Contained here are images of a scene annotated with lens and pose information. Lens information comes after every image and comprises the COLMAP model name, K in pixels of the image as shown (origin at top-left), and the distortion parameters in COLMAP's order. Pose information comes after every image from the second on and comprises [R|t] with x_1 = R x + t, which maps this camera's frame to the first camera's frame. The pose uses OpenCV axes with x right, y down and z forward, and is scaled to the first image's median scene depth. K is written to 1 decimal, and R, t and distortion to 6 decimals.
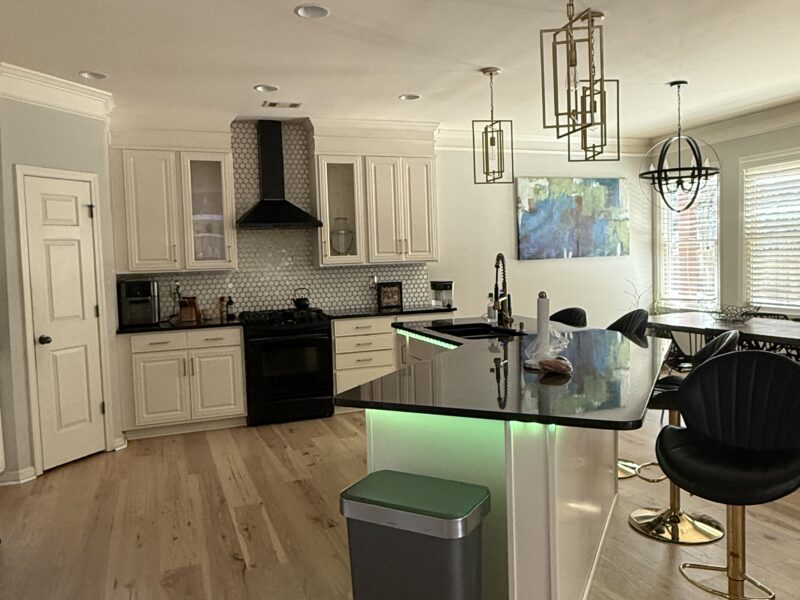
lens RADIAL K [[611.9, 0, 400.3], [0, 611.9, 299.1], [0, 0, 1]] dist [-0.011767, -0.001618]
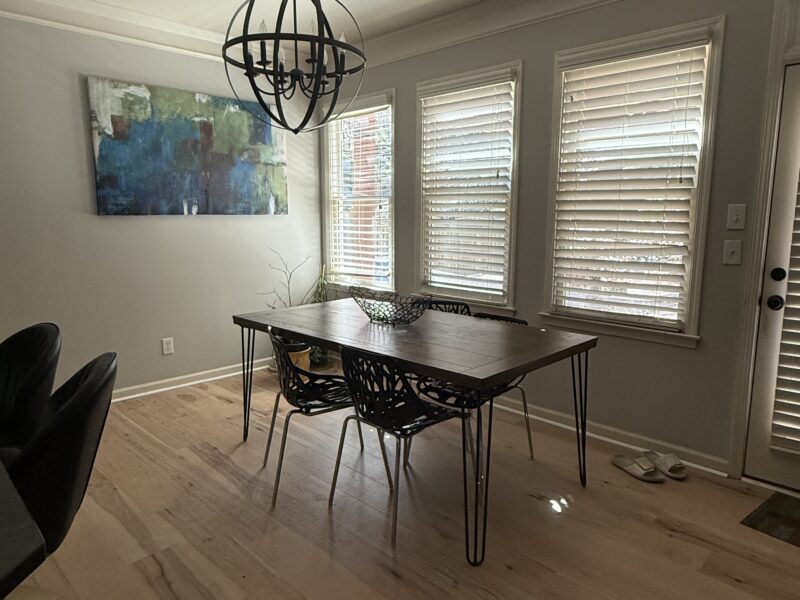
lens RADIAL K [[552.0, 0, 400.4], [0, 552.0, 299.6], [0, 0, 1]] dist [0.002852, 0.000201]
pose [[0.909835, -0.029923, 0.413889, 0.232022], [-0.003052, 0.996887, 0.078781, -0.023211], [-0.414958, -0.072941, 0.906912, 0.351539]]
